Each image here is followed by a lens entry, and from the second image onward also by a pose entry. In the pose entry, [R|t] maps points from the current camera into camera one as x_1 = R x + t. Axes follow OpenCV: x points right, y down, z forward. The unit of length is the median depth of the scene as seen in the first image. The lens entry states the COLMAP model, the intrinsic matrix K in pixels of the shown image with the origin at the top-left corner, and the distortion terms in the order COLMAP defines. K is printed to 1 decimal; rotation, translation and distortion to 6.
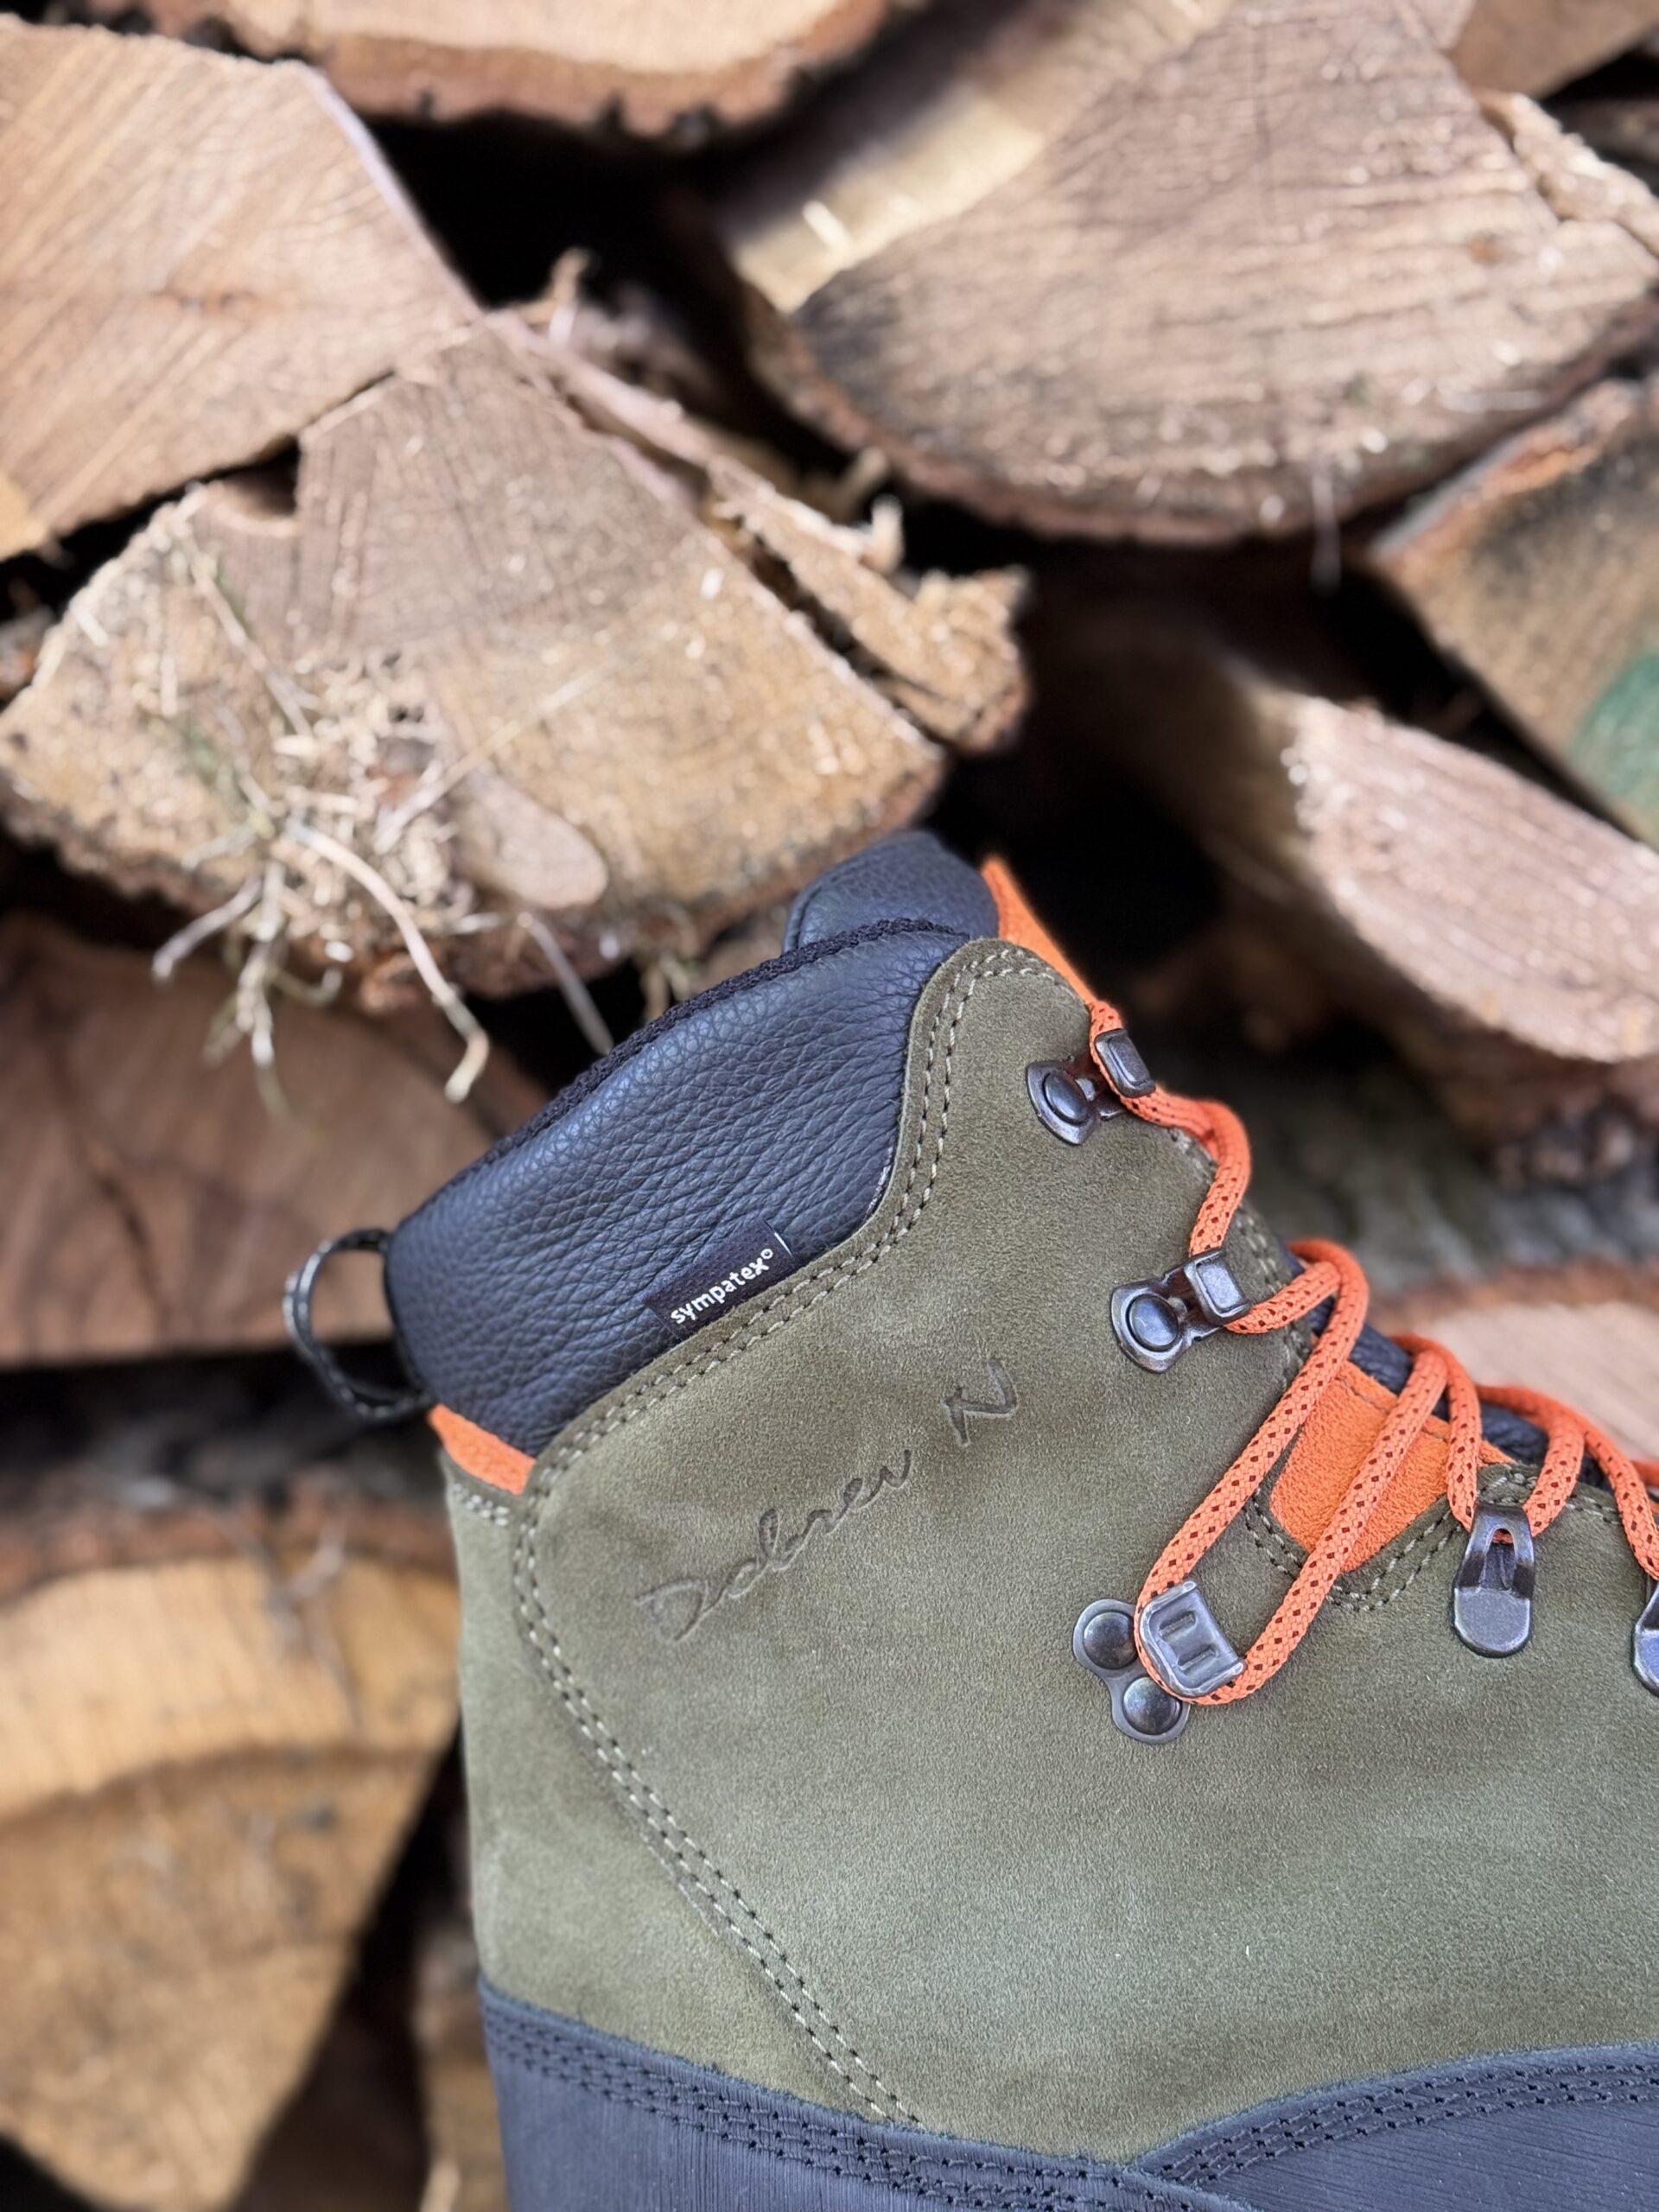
lens RADIAL K [[3086.5, 0, 829.5], [0, 3086.5, 1106.0], [0, 0, 1]] dist [0.206722, -0.505228]
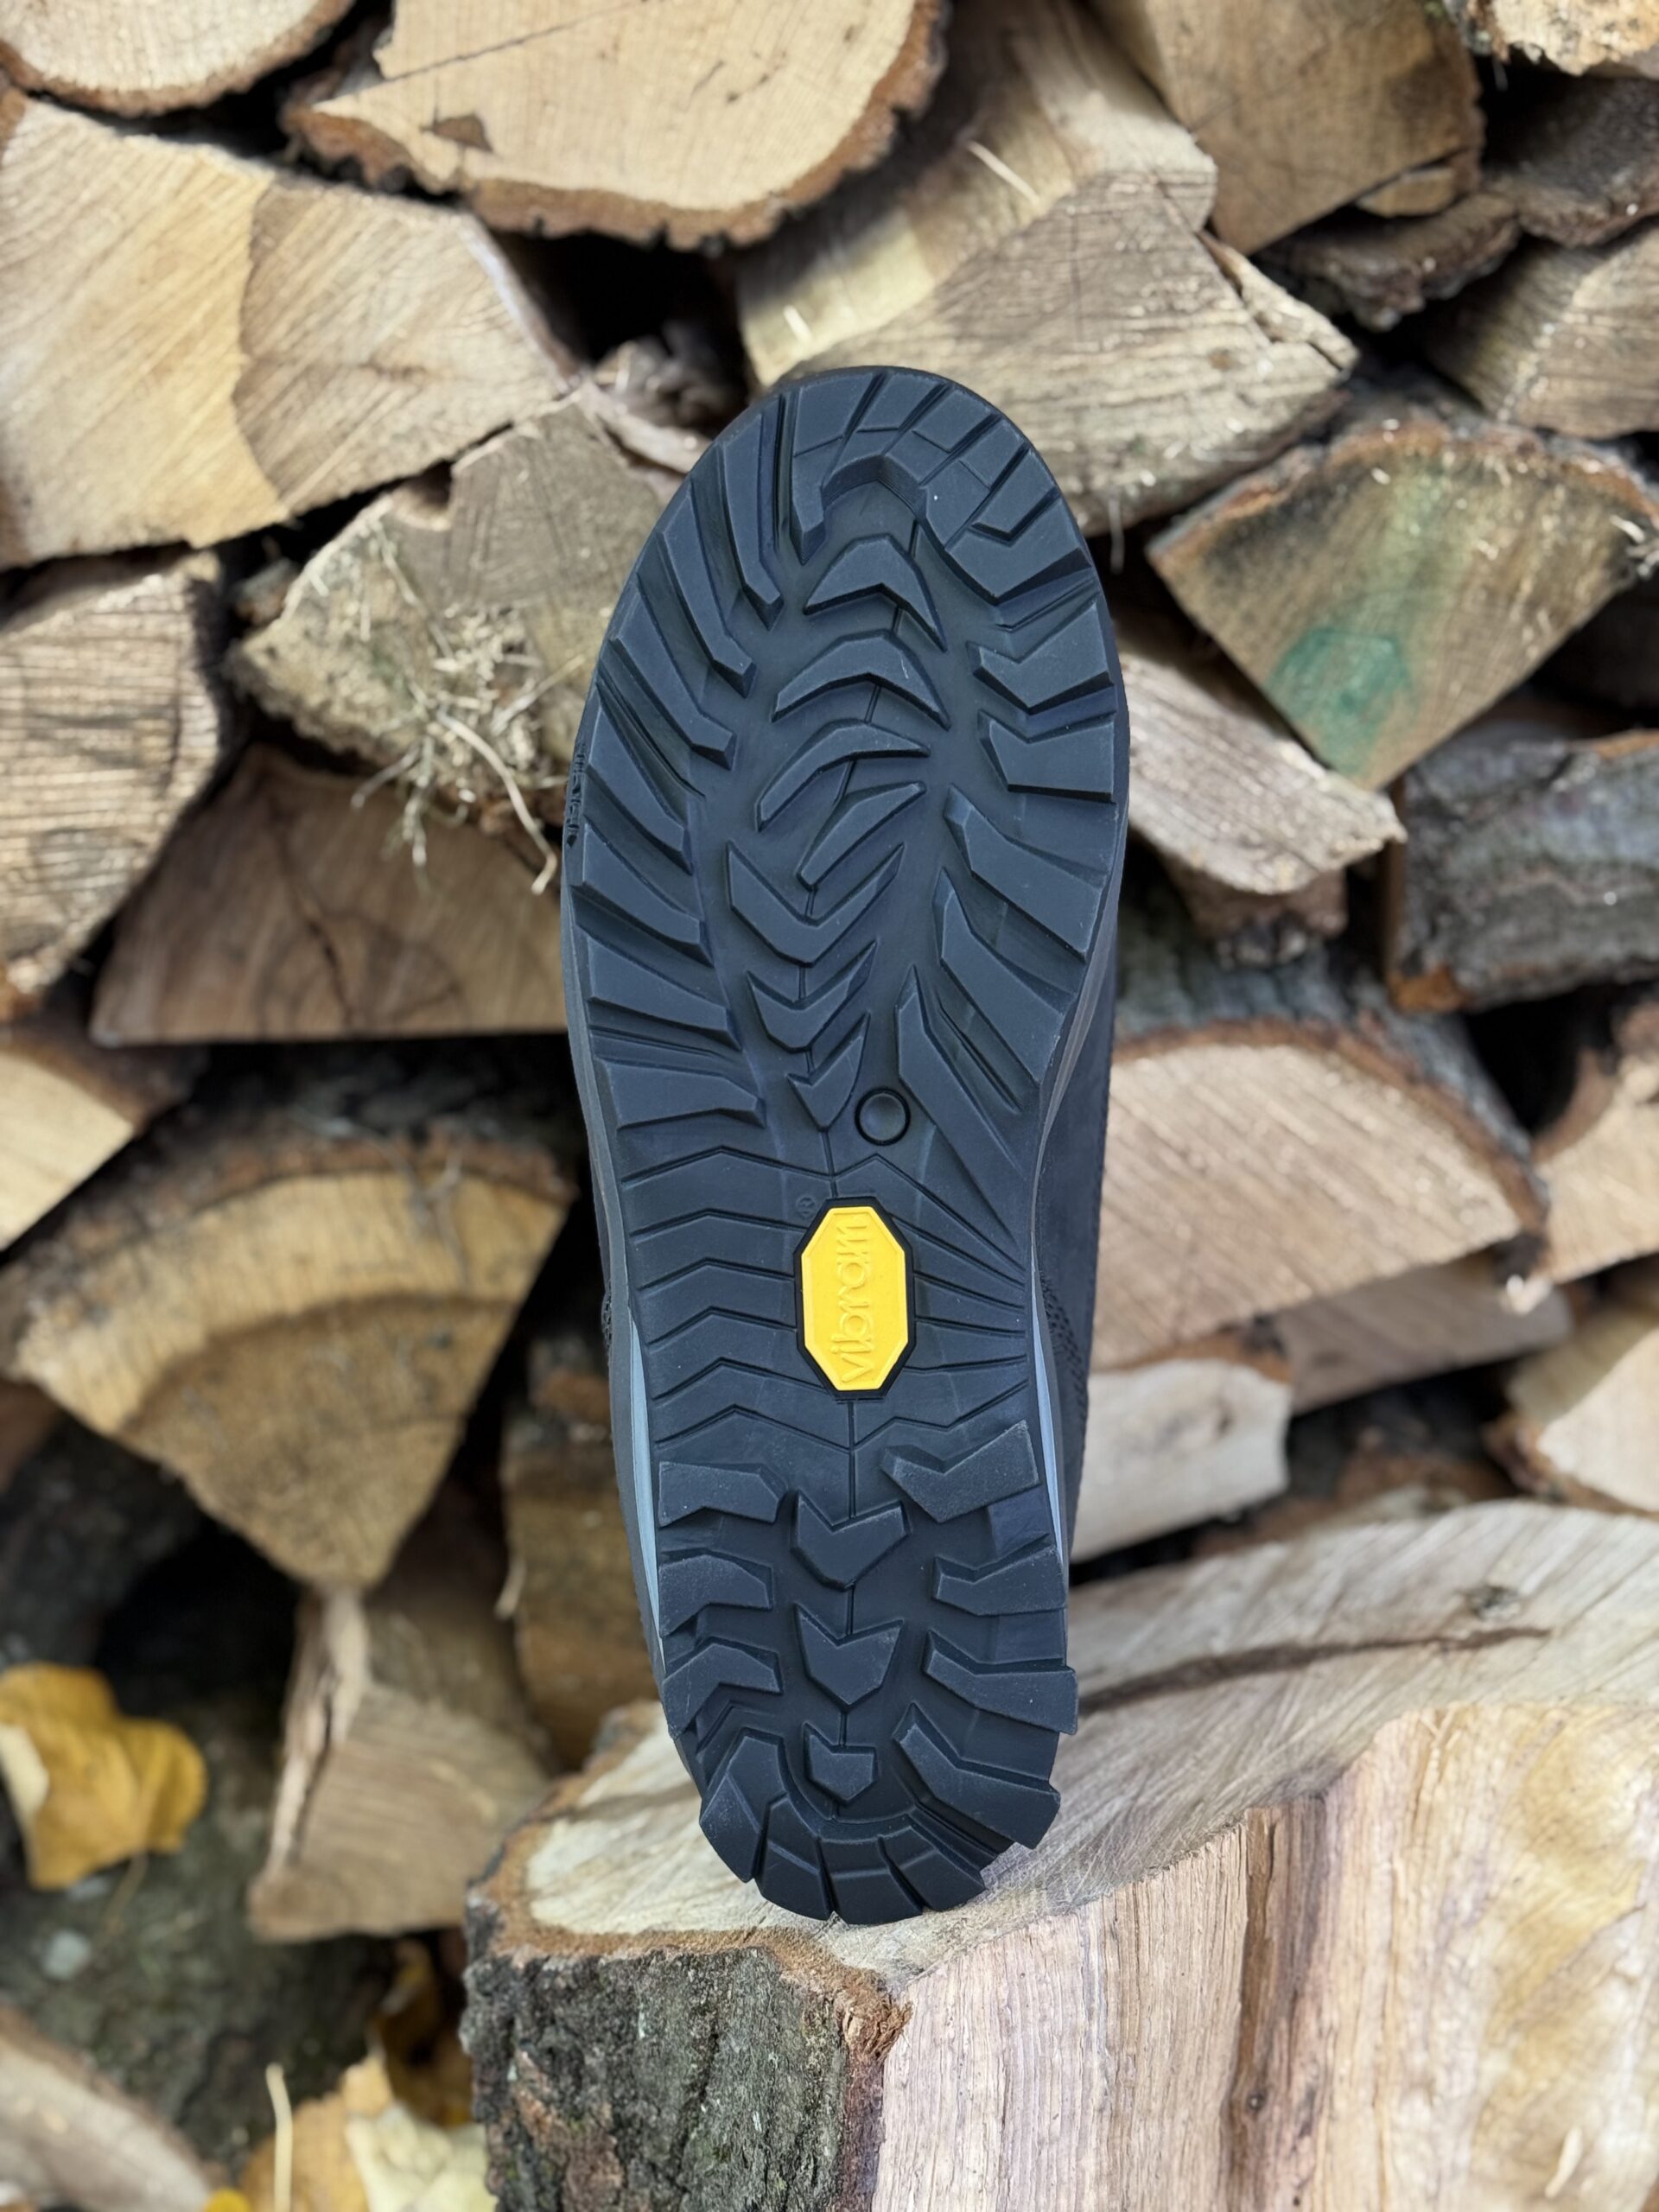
lens RADIAL K [[3086.5, 0, 829.5], [0, 3086.5, 1106.0], [0, 0, 1]] dist [0.206722, -0.505228]
pose [[0.998499, 0.042325, -0.034763, 0.087649], [-0.038424, 0.993611, 0.106116, -0.065952], [0.039033, -0.104621, 0.993746, -0.578047]]
